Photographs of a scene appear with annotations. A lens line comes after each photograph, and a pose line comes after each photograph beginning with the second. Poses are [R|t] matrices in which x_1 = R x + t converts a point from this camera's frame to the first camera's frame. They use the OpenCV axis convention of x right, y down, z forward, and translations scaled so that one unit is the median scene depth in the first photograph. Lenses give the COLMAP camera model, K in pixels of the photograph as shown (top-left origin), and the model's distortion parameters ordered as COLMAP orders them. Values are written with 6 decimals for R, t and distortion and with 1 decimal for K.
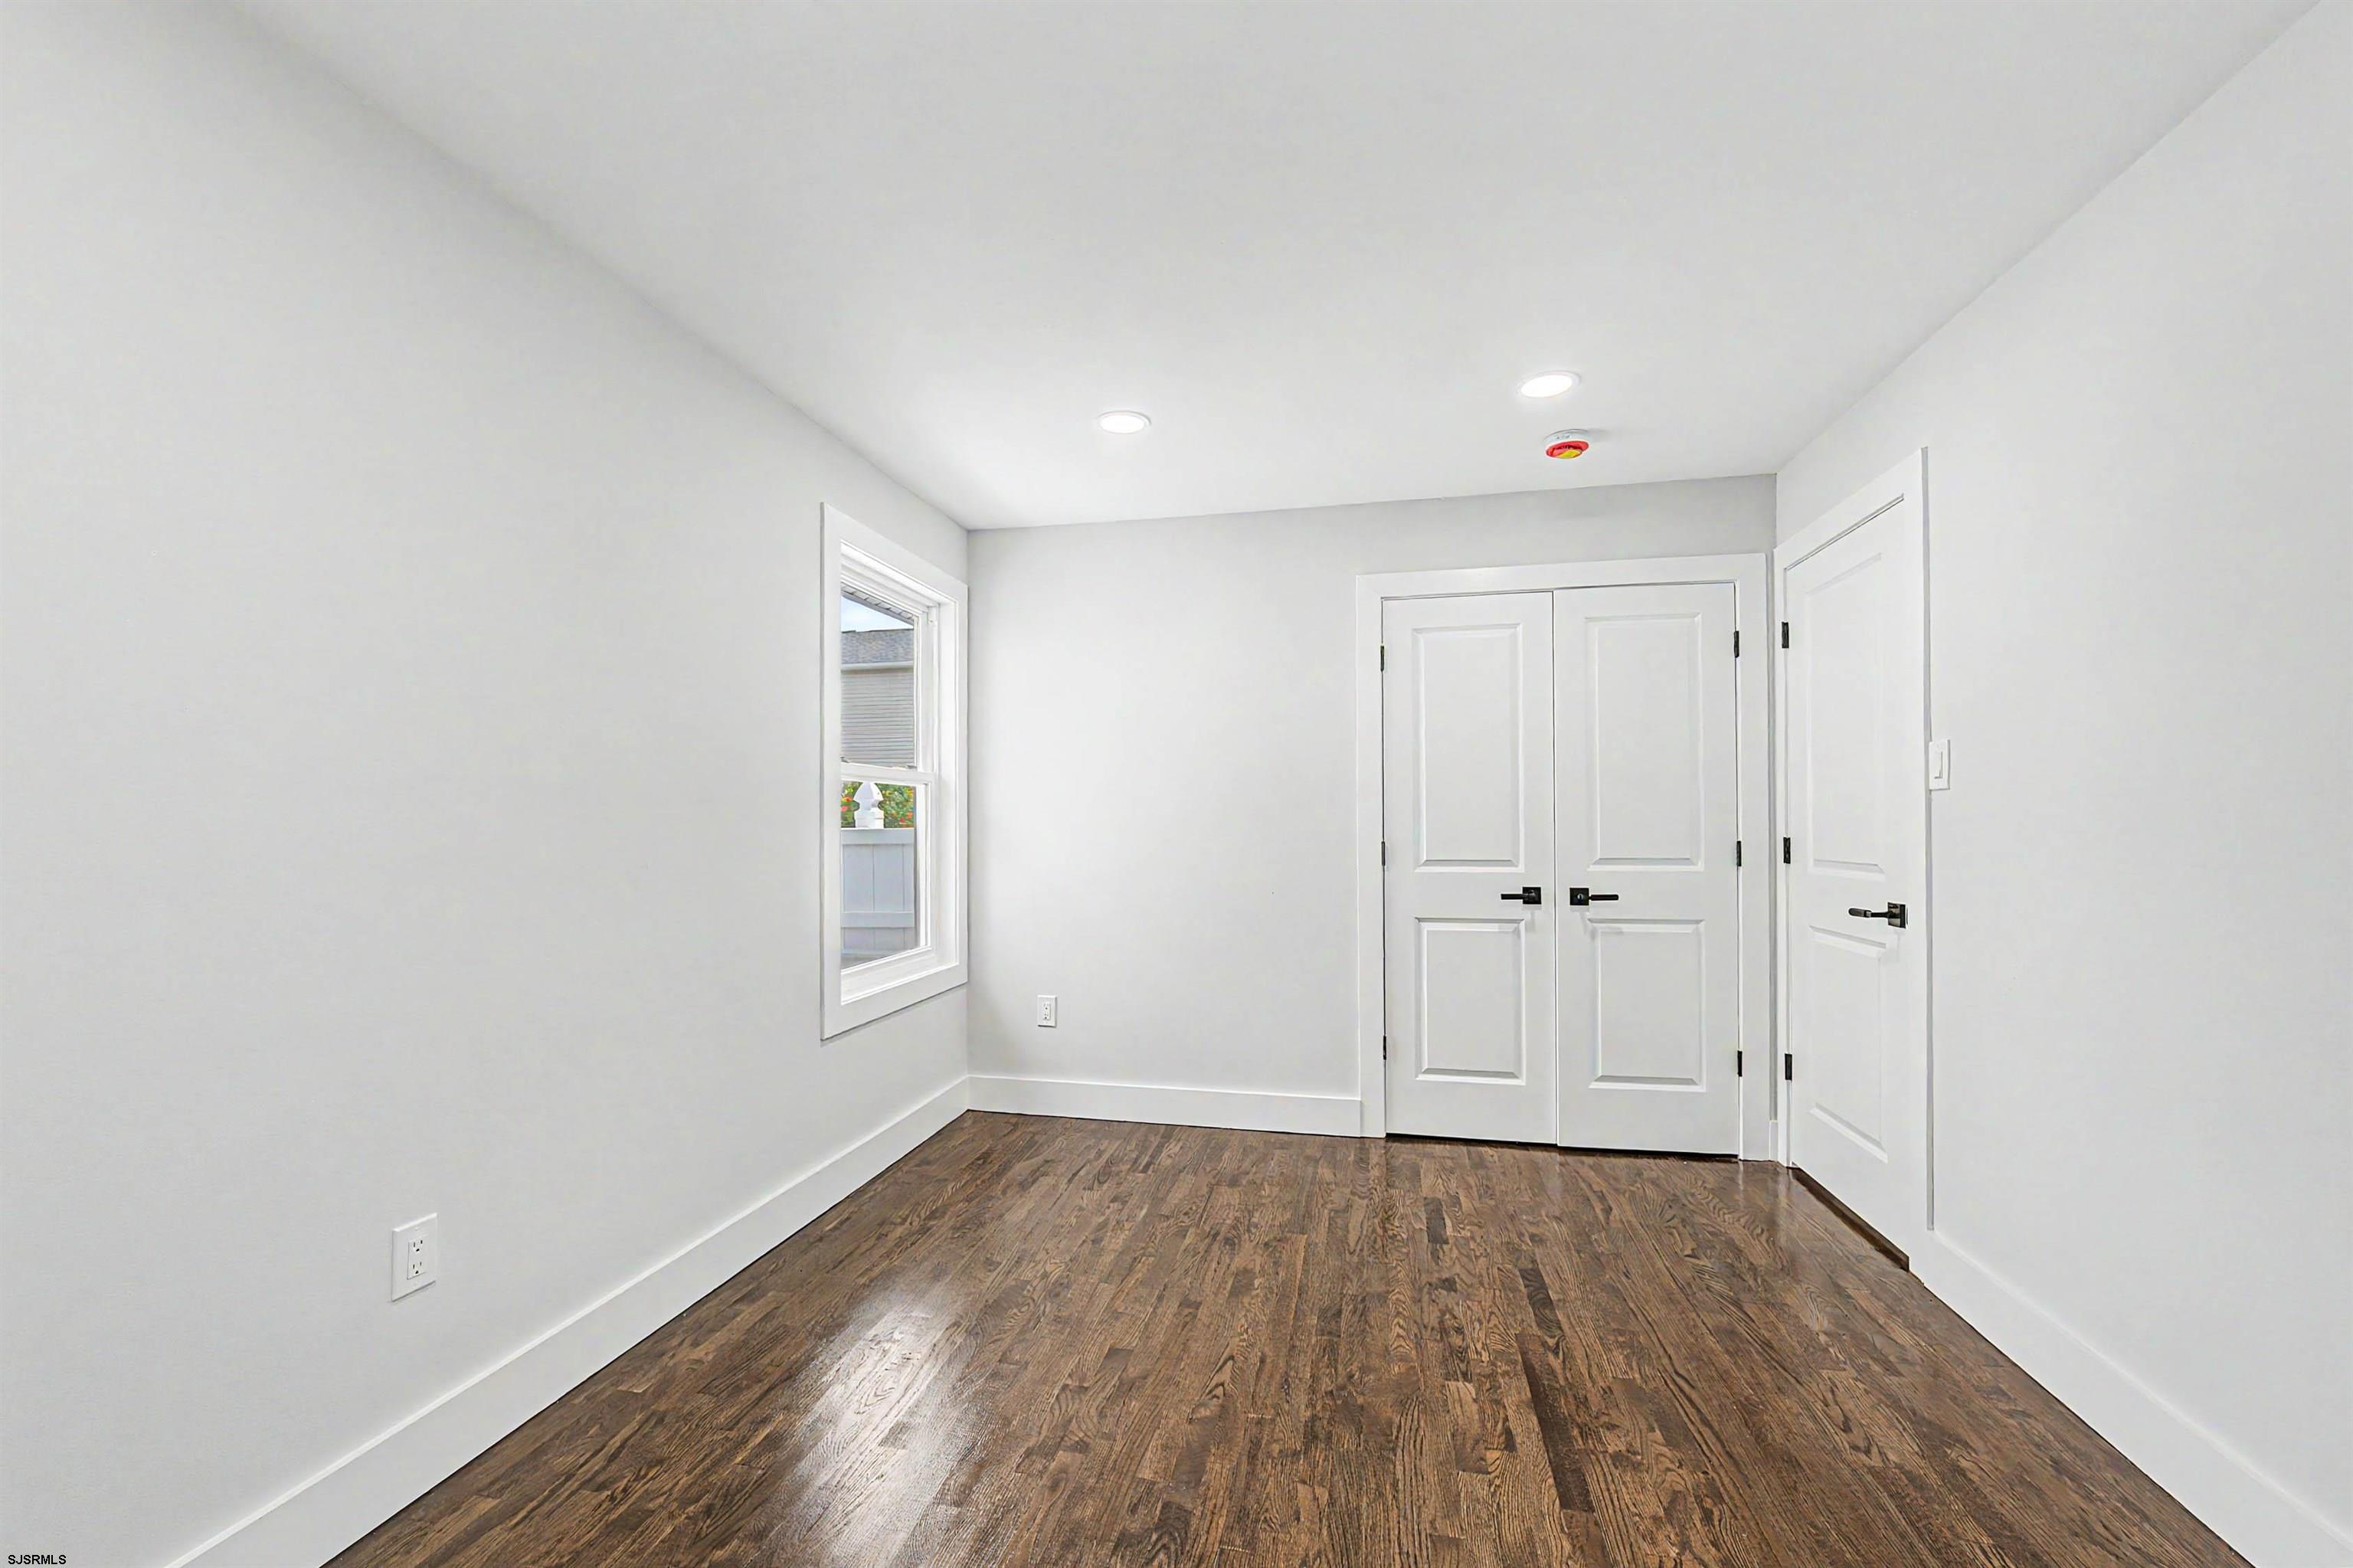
lens RADIAL K [[940.6, 0, 1176.5], [0, 940.6, 784.0], [0, 0, 1]] dist [-0.000408, -0.000045]
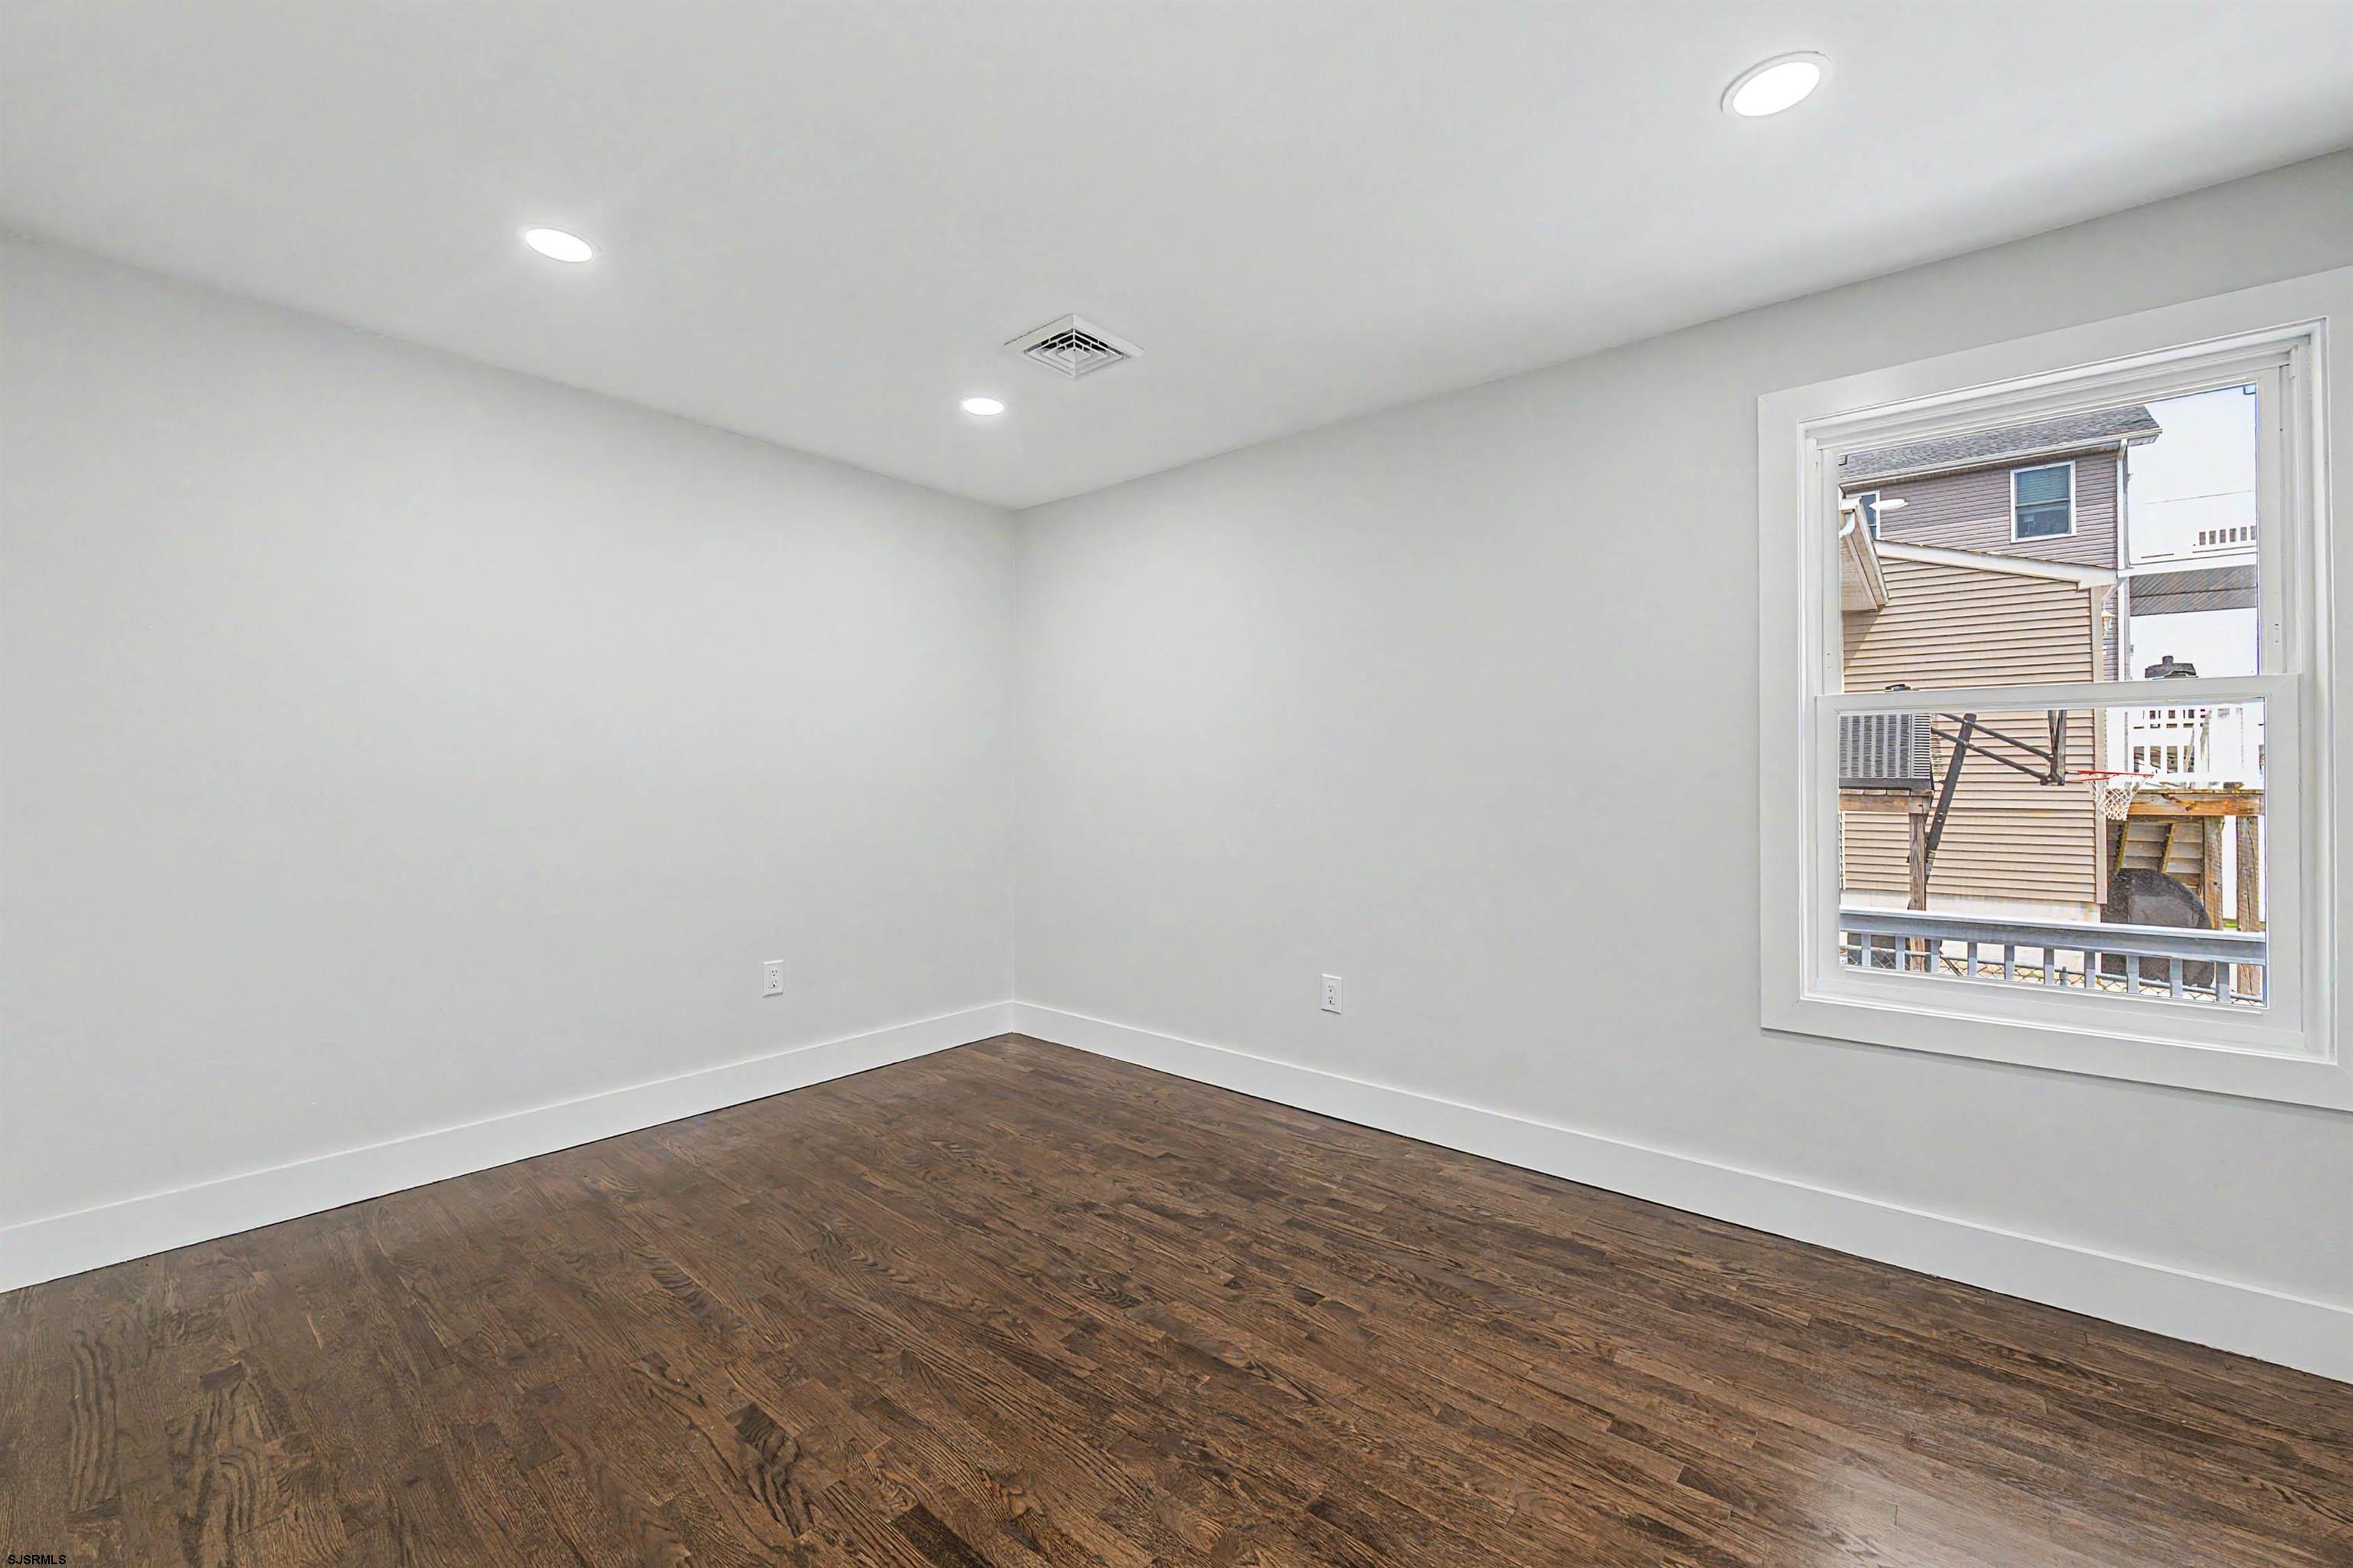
lens RADIAL K [[940.6, 0, 1176.5], [0, 940.6, 784.0], [0, 0, 1]] dist [-0.000408, -0.000045]
pose [[-0.463635, 0.001146, -0.886025, 0.815420], [0.037558, 0.999126, -0.018361, 0.059857], [0.885230, -0.041790, -0.463273, 1.231119]]
